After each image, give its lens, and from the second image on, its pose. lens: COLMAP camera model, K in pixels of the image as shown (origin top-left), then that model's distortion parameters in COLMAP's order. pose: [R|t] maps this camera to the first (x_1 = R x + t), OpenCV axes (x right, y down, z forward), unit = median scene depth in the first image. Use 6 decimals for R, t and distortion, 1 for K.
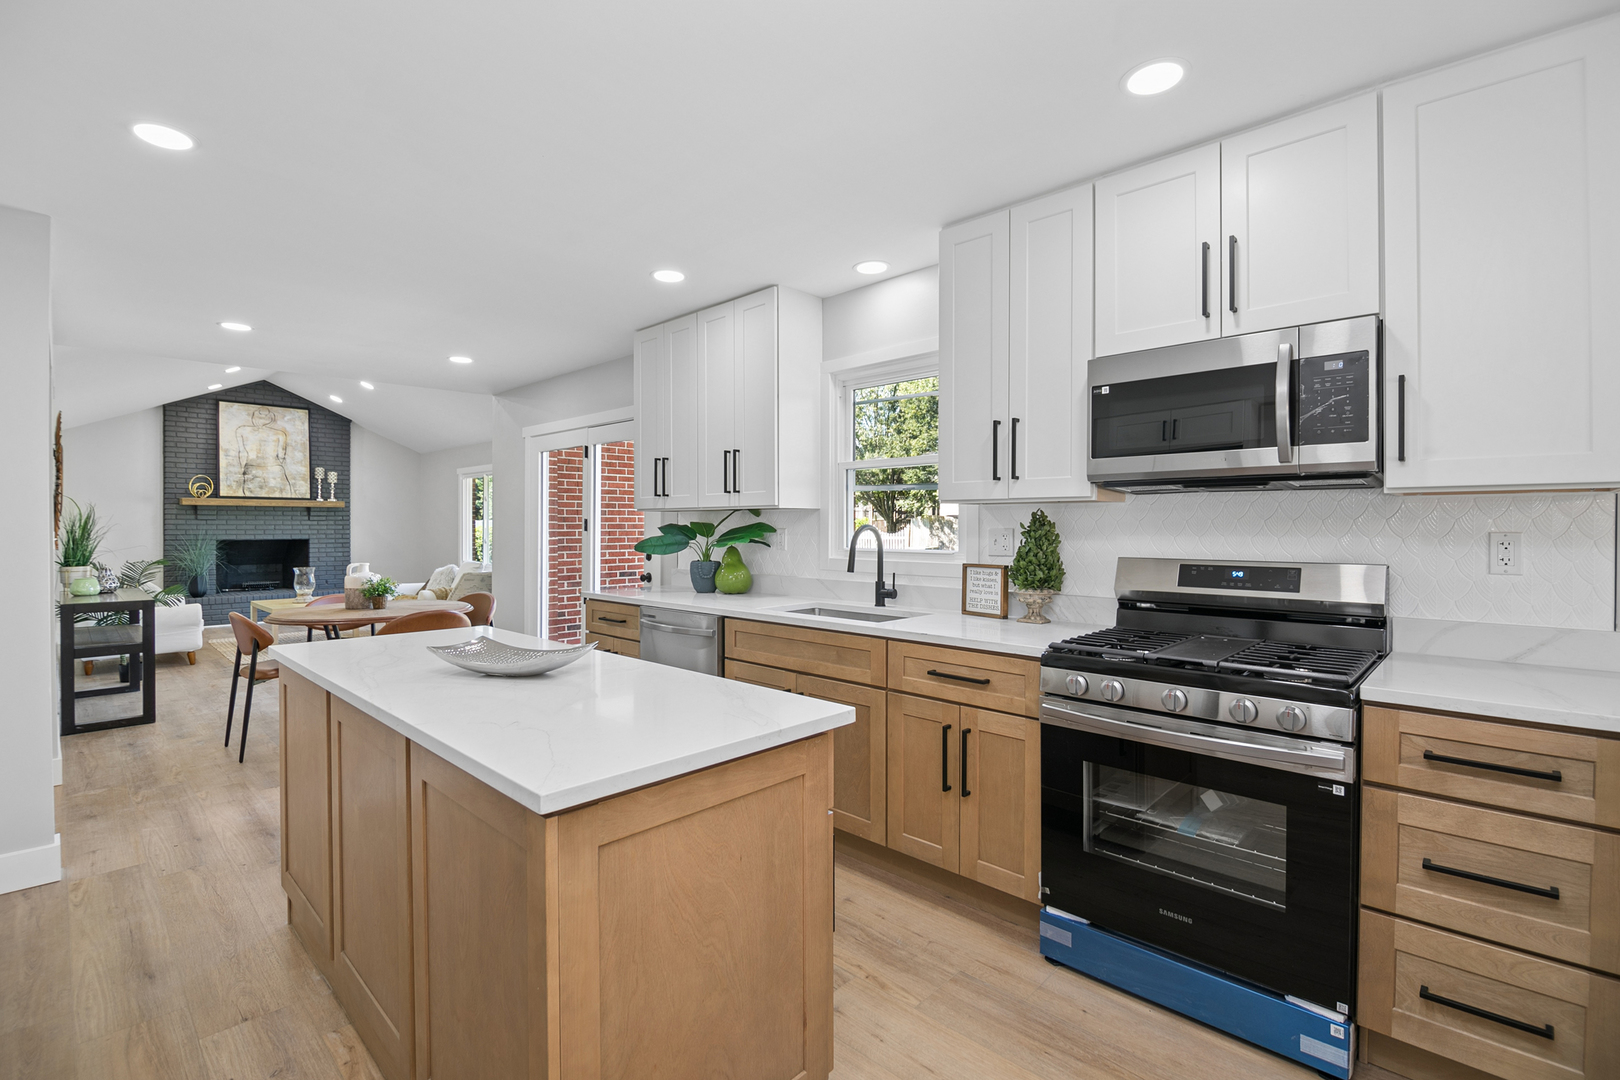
lens RADIAL K [[729.3, 0, 810.5], [0, 729.3, 529.8], [0, 0, 1]] dist [-0.011215, -0.004102]
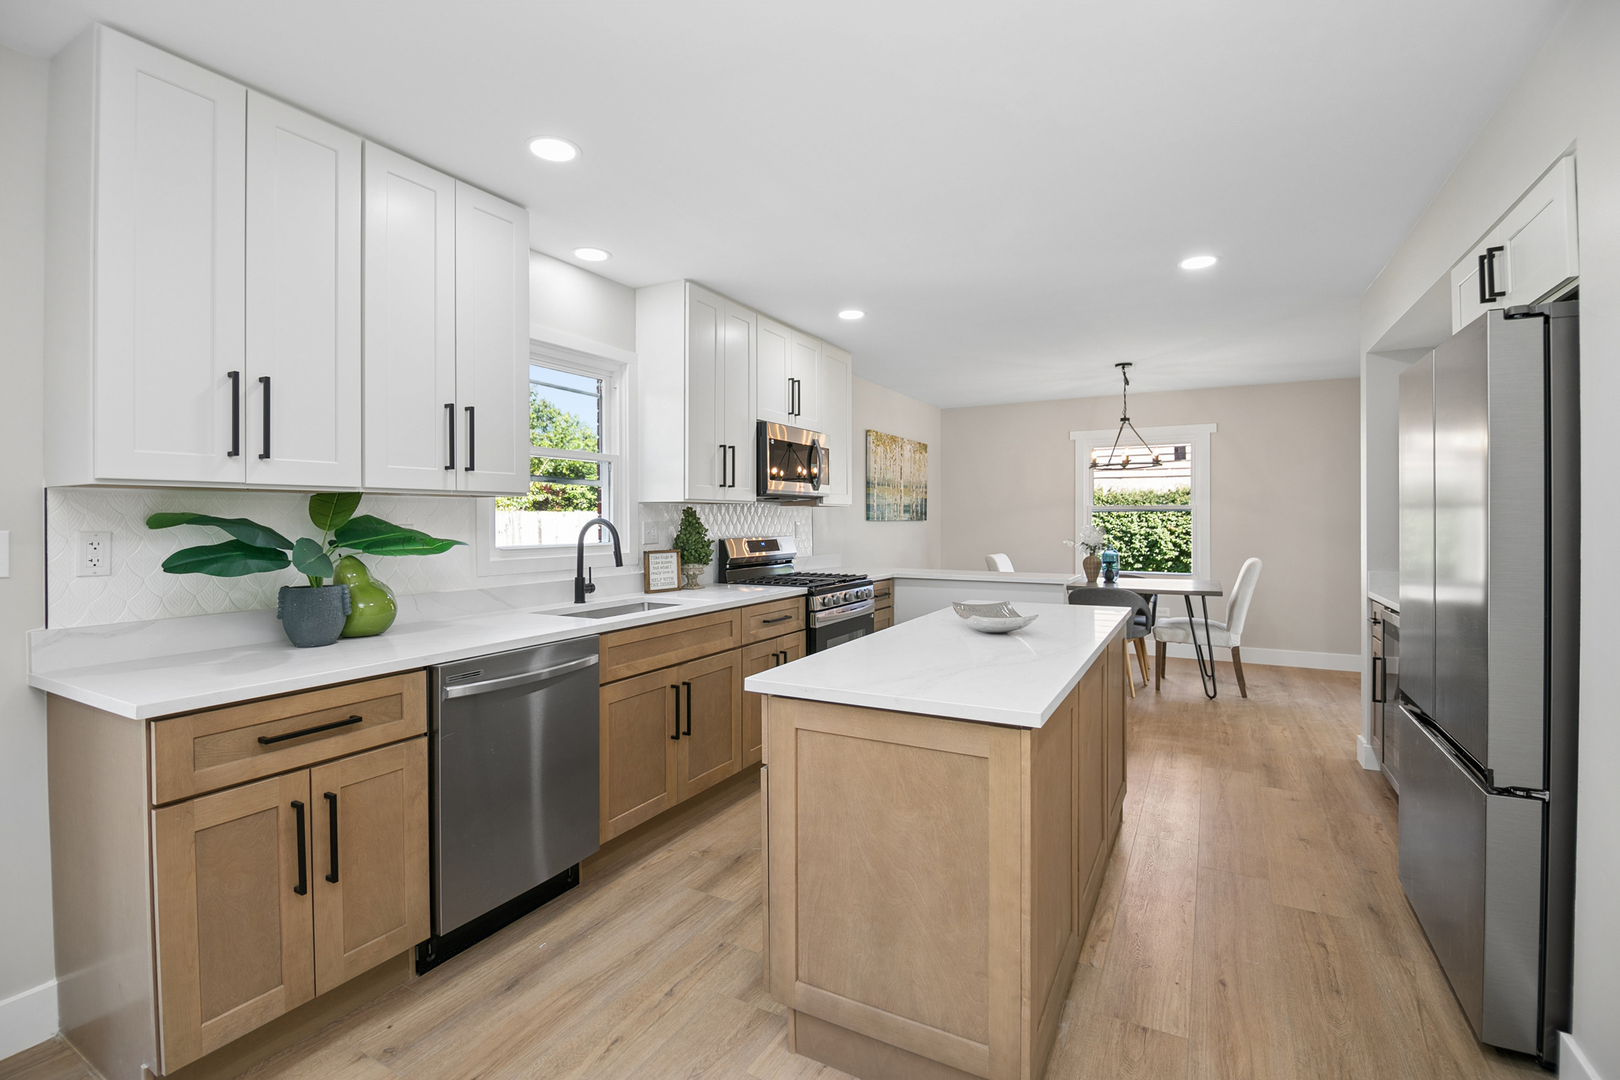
lens RADIAL K [[729.3, 0, 812.3], [0, 729.3, 518.5], [0, 0, 1]] dist [-0.011215, -0.004102]
pose [[-0.257822, 0.002373, 0.966189, -0.770293], [0.010478, 0.999945, 0.000340, -0.003482], [-0.966136, 0.010212, -0.257833, 0.799966]]
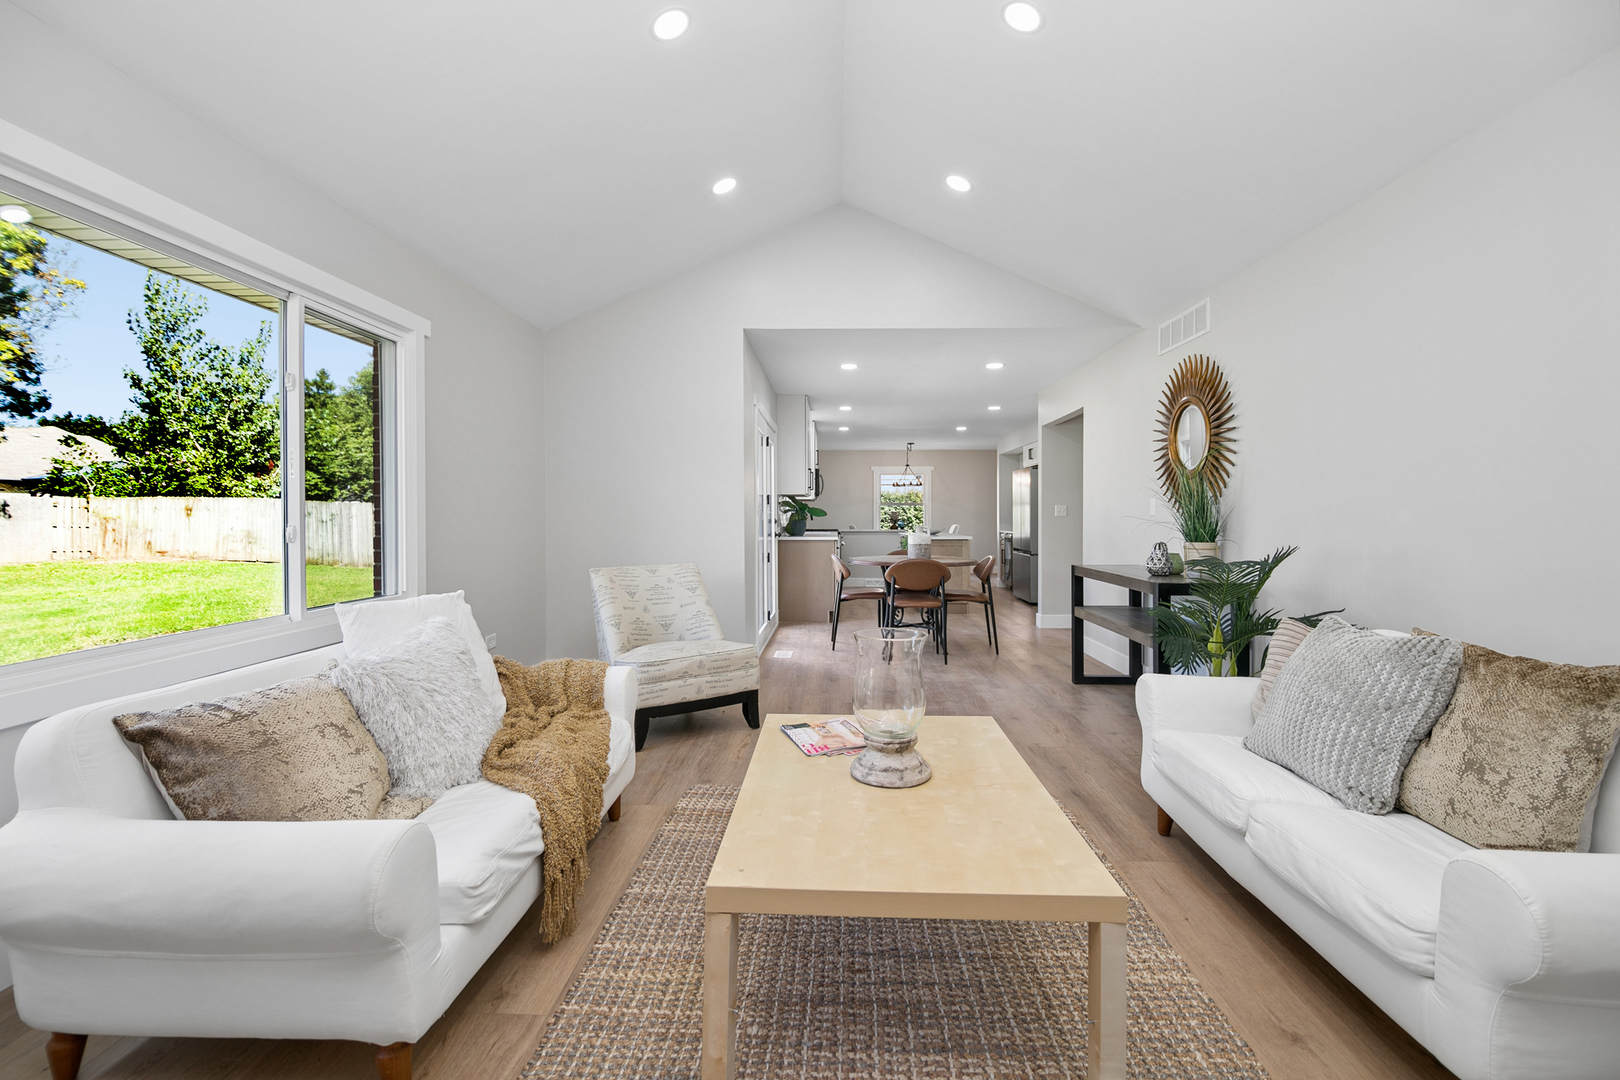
lens RADIAL K [[729.3, 0, 809.1], [0, 729.3, 515.9], [0, 0, 1]] dist [-0.011215, -0.004102]
pose [[-0.660773, 0.001776, 0.750584, -1.749829], [0.008107, 0.999956, 0.004772, 0.020833], [-0.750542, 0.009238, -0.660758, 2.387124]]
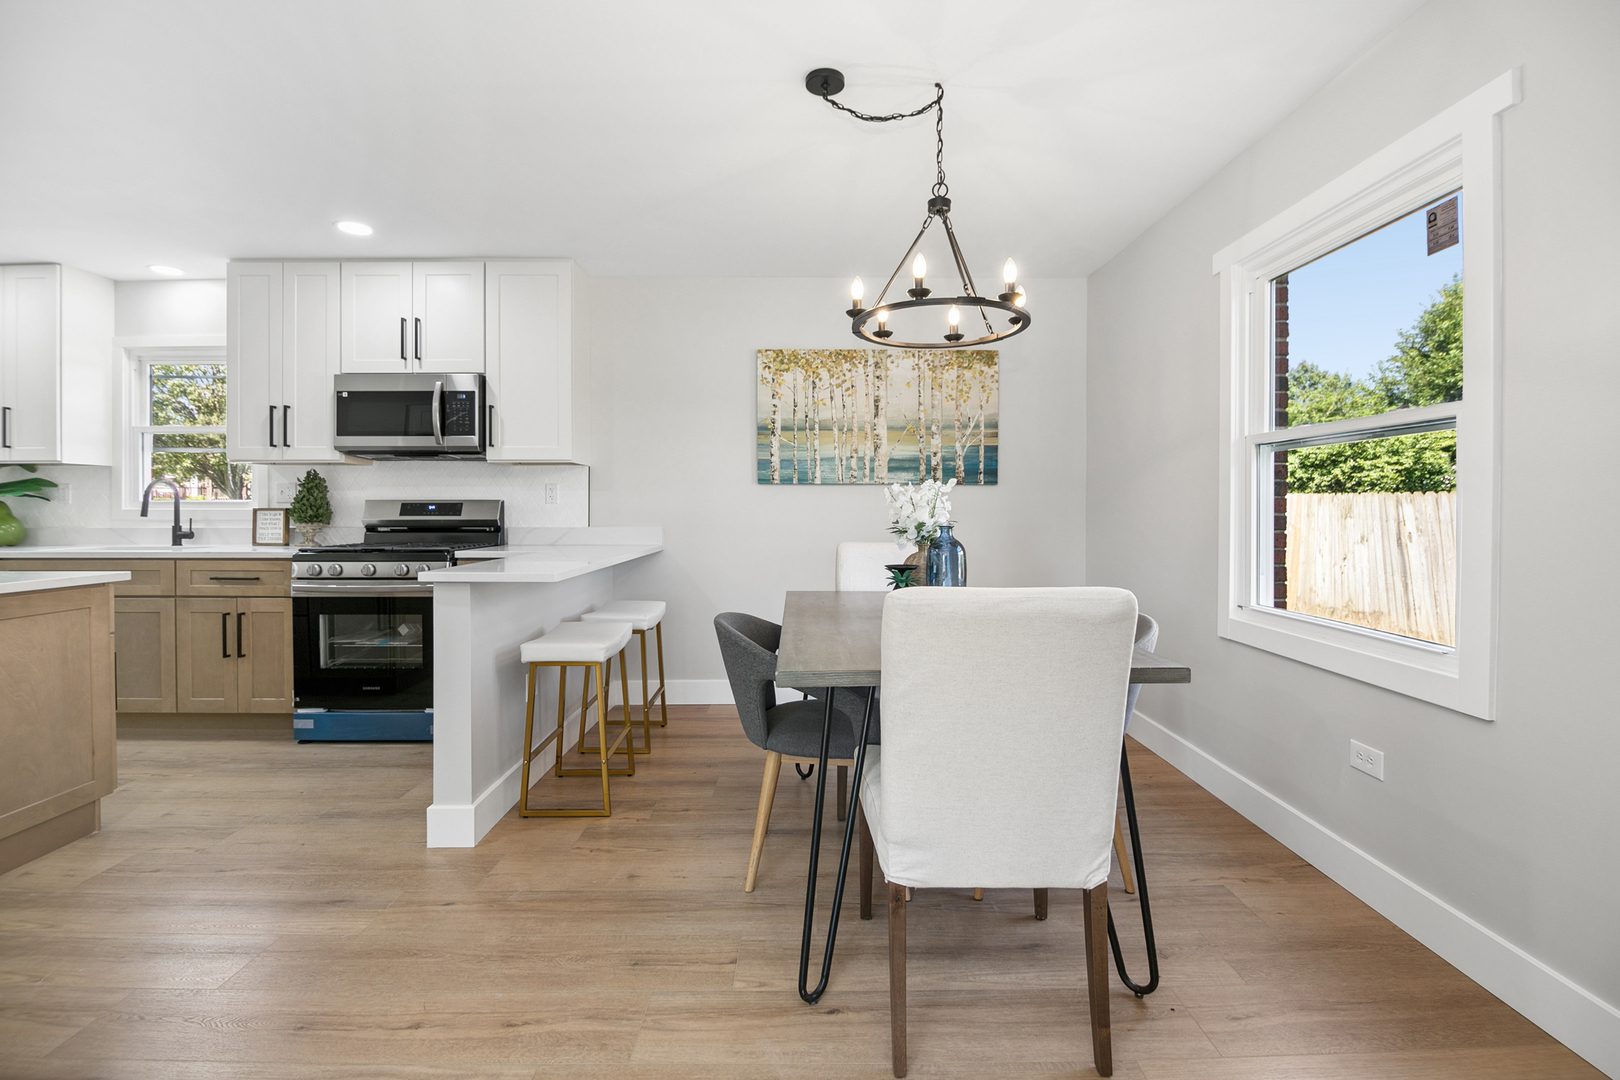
lens RADIAL K [[729.3, 0, 809.1], [0, 729.3, 514.8], [0, 0, 1]] dist [-0.011215, -0.004102]
pose [[0.716899, -0.005856, 0.697153, 0.010258], [0.003658, 0.999983, 0.004638, 0.042913], [-0.697168, -0.000775, 0.716907, -0.519596]]
